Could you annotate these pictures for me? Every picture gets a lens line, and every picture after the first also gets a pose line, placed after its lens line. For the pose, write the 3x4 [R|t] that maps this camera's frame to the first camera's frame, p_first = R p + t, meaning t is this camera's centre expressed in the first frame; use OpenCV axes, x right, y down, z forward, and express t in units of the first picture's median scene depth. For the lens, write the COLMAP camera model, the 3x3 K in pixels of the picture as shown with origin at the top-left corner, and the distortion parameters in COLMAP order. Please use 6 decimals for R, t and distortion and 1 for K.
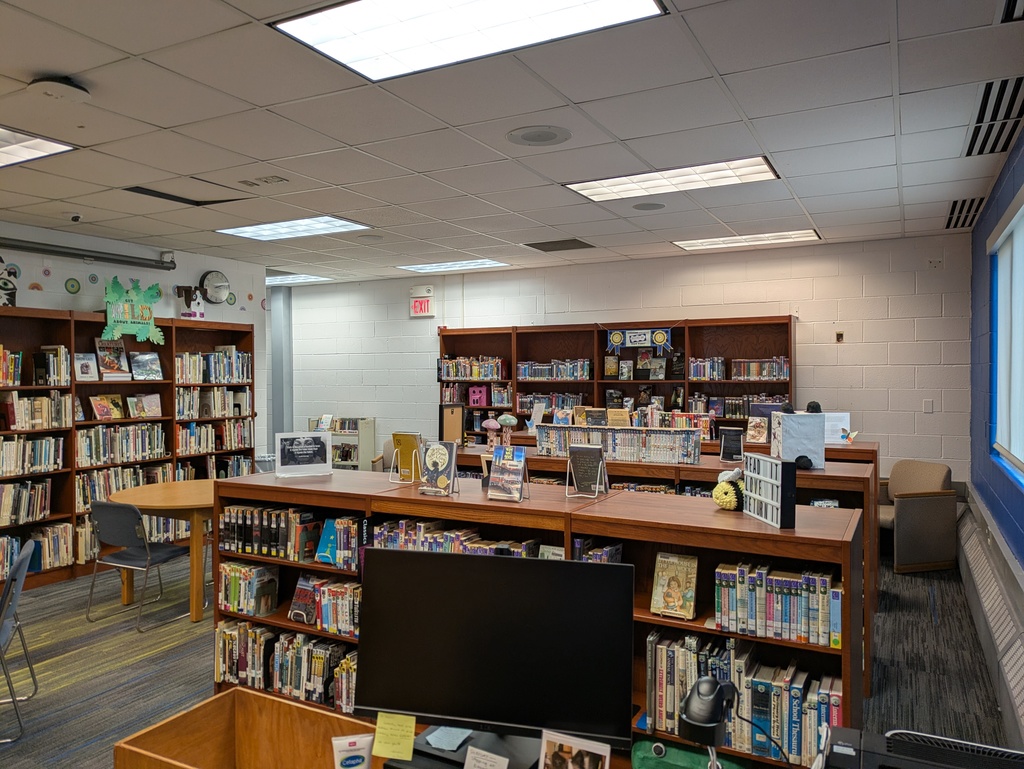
lens RADIAL K [[754.6, 0, 507.3], [0, 754.6, 377.9], [0, 0, 1]] dist [0.053116, -0.002013]
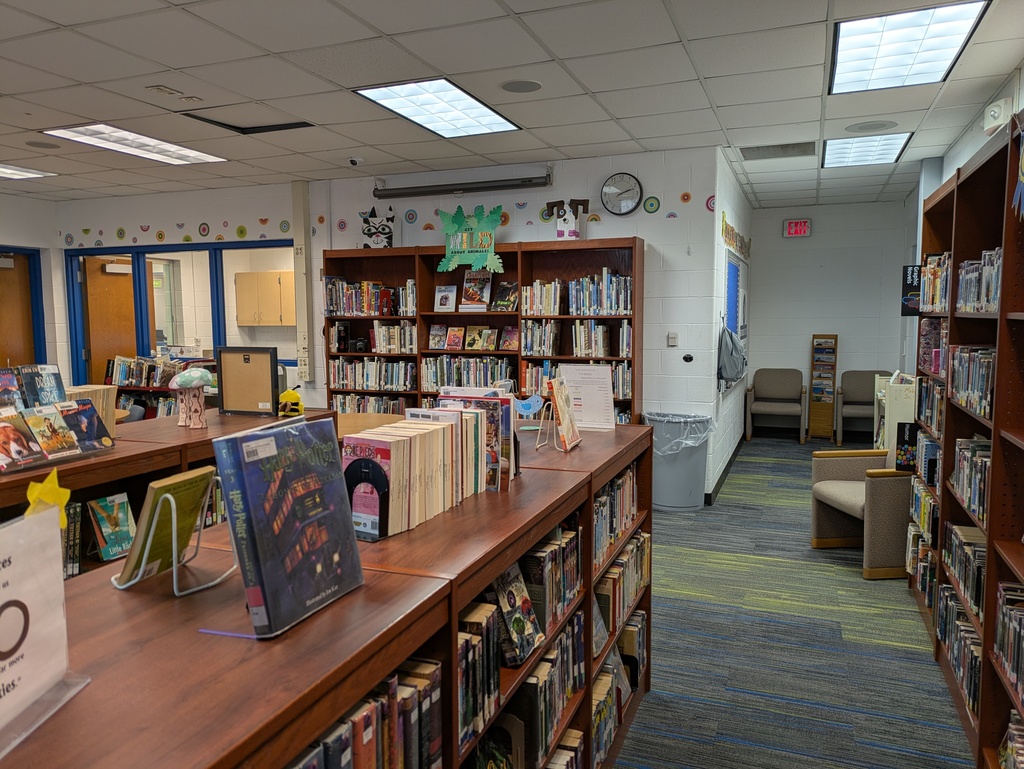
lens RADIAL K [[754.6, 0, 507.2], [0, 754.6, 387.7], [0, 0, 1]] dist [0.053116, -0.002013]
pose [[0.105510, 0.099815, -0.989396, 0.502035], [-0.001092, 0.994961, 0.100260, 0.003383], [0.994418, -0.009498, 0.105087, 0.979732]]
